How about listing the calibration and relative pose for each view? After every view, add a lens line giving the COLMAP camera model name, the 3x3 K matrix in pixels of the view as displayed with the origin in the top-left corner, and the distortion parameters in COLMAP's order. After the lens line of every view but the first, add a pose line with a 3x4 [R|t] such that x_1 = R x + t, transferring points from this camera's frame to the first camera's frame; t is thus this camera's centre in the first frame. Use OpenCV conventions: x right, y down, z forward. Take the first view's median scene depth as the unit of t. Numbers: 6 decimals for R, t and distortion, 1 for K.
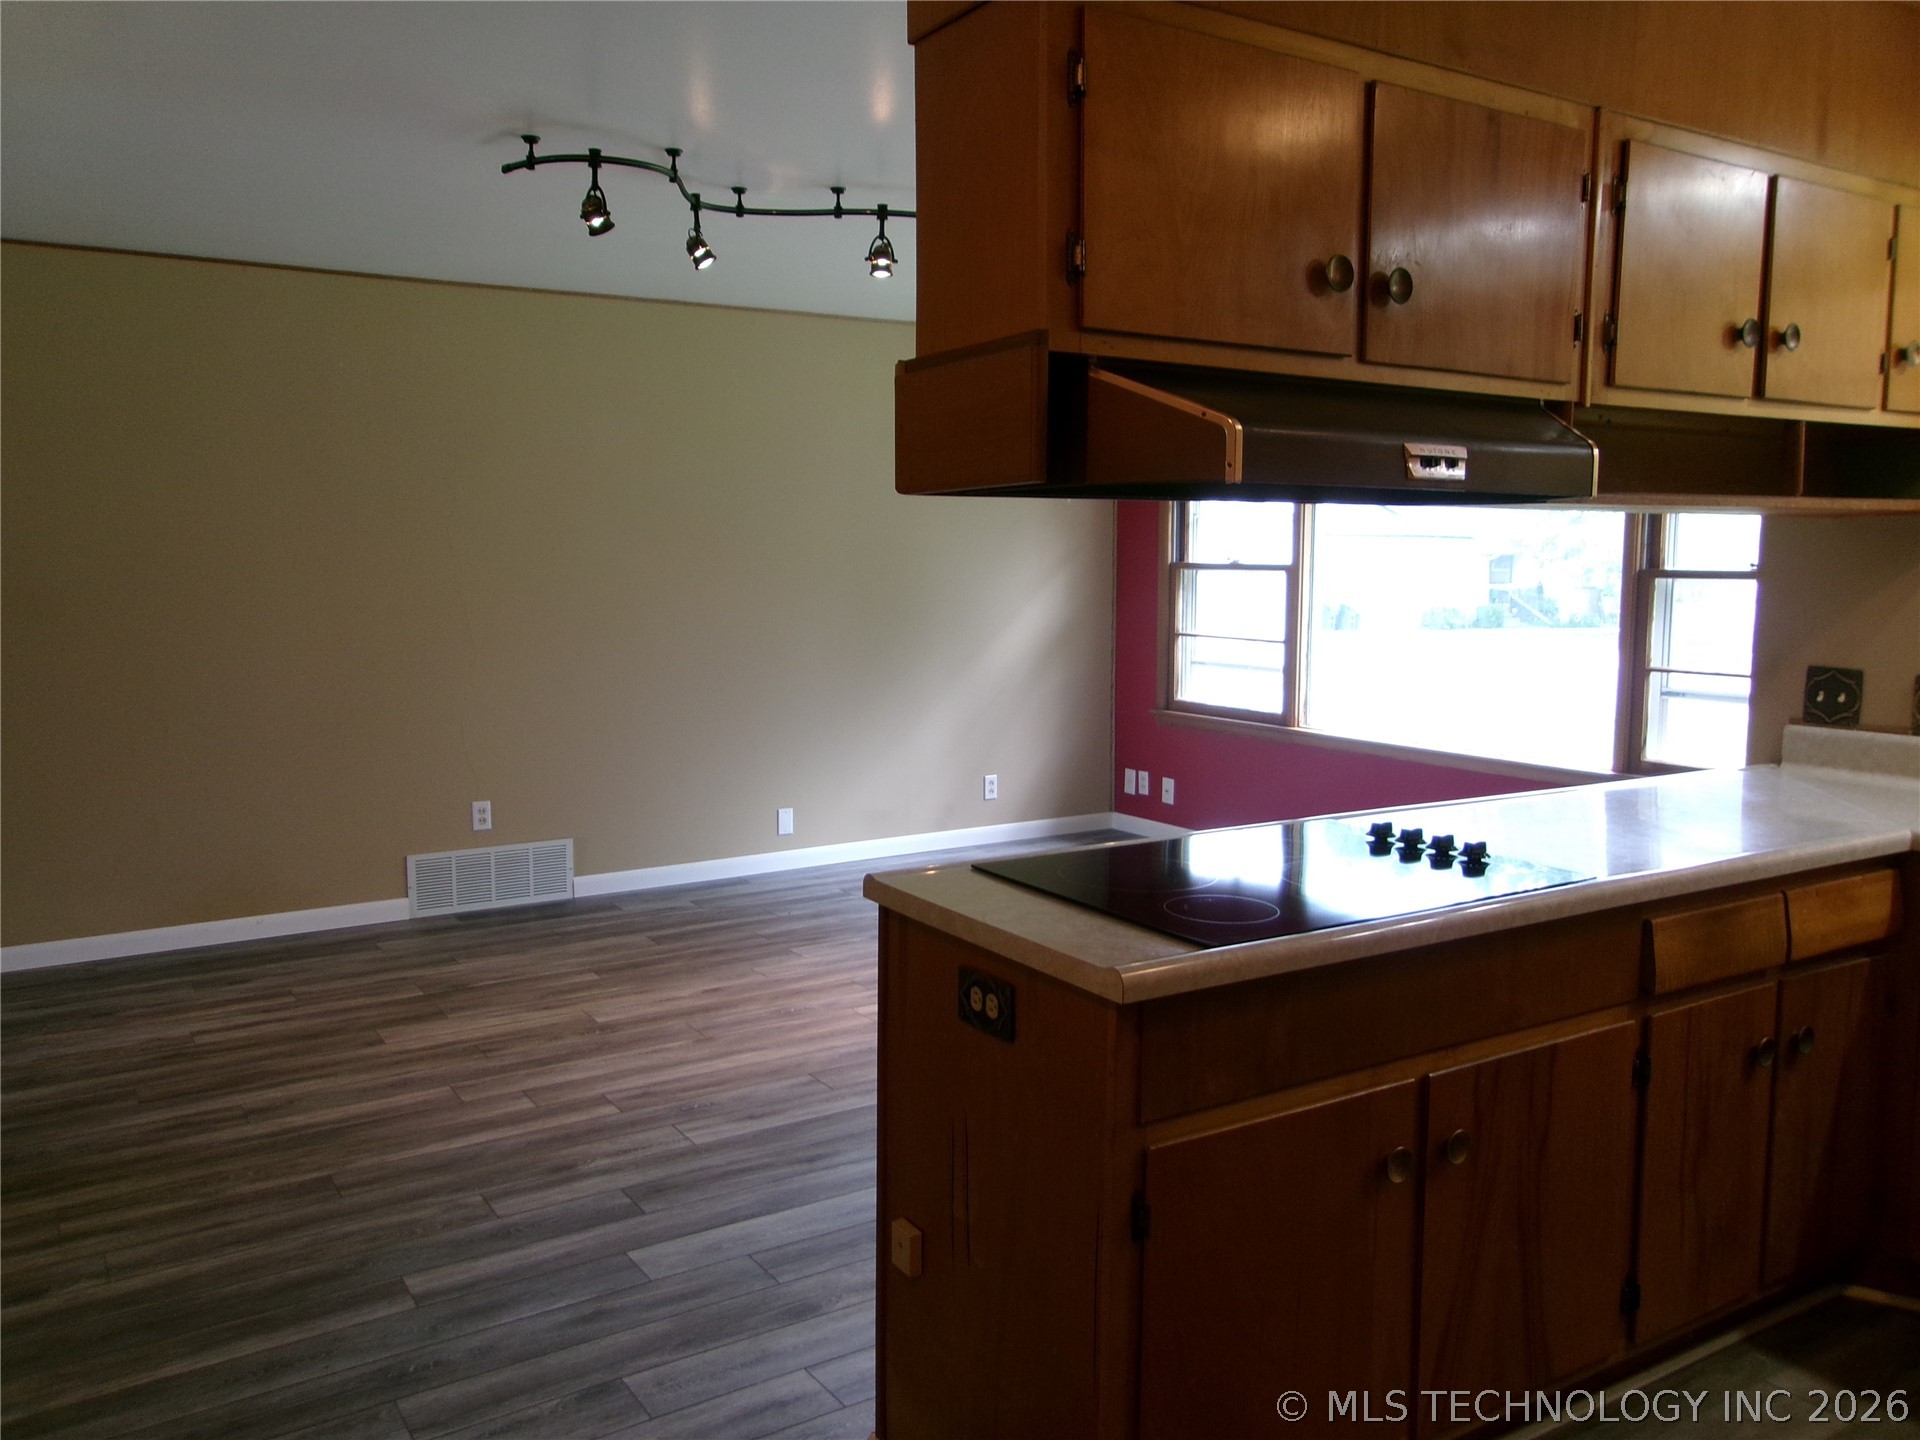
lens RADIAL K [[1507.2, 0, 954.9], [0, 1507.2, 717.1], [0, 0, 1]] dist [-0.018227, 0.053399]
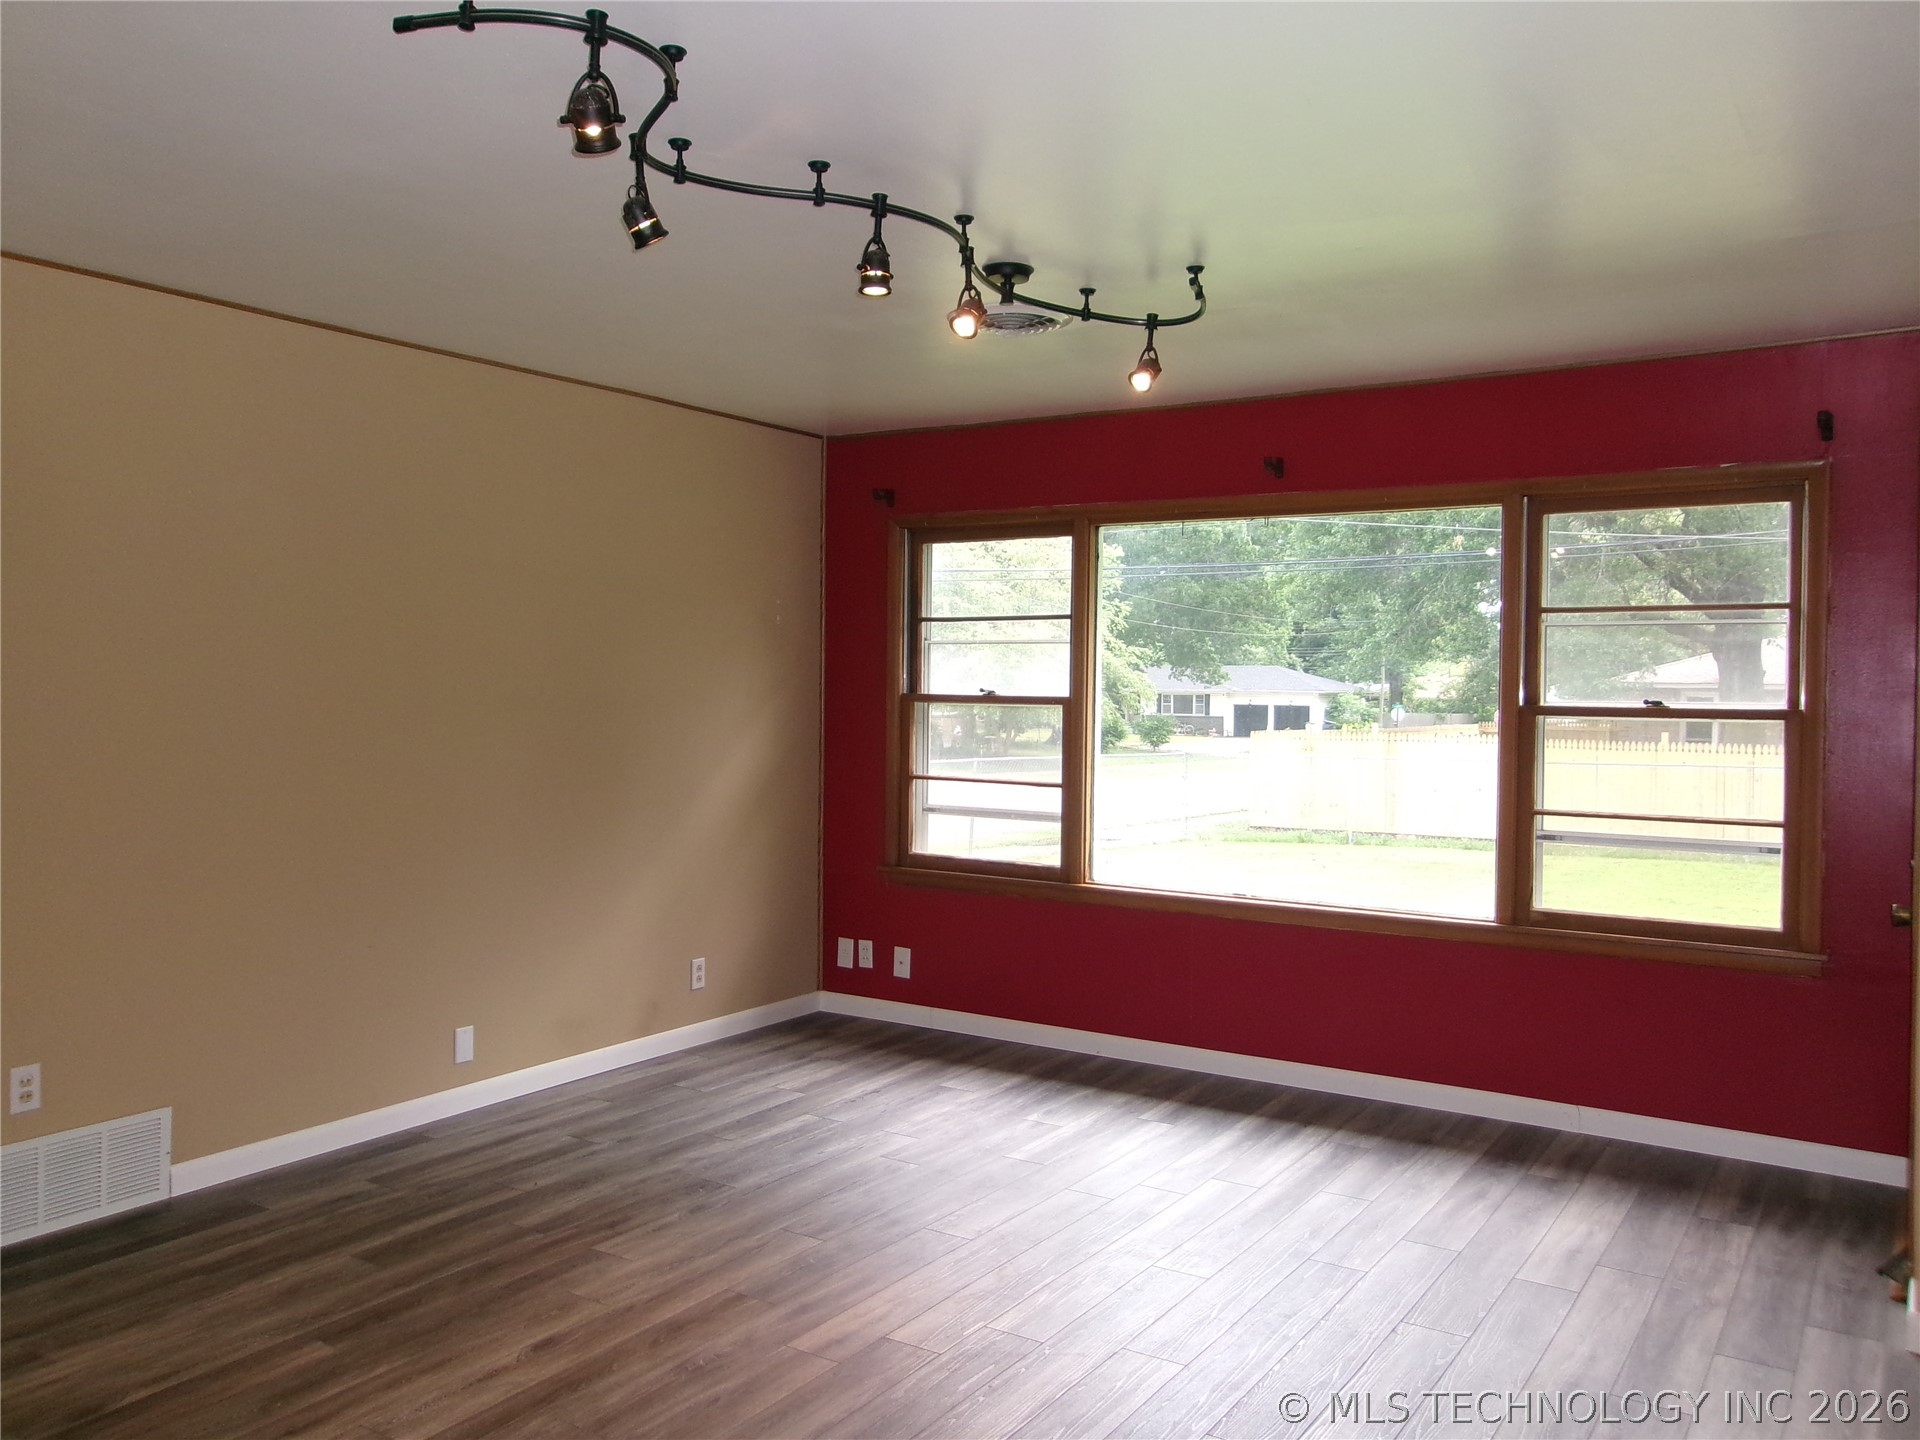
lens RADIAL K [[1507.2, 0, 955.9], [0, 1507.2, 717.6], [0, 0, 1]] dist [-0.018227, 0.053399]
pose [[0.911261, 0.000099, 0.411830, -0.261446], [0.034463, 0.996474, -0.076498, -0.032512], [-0.410385, 0.083902, 0.908044, 0.304439]]
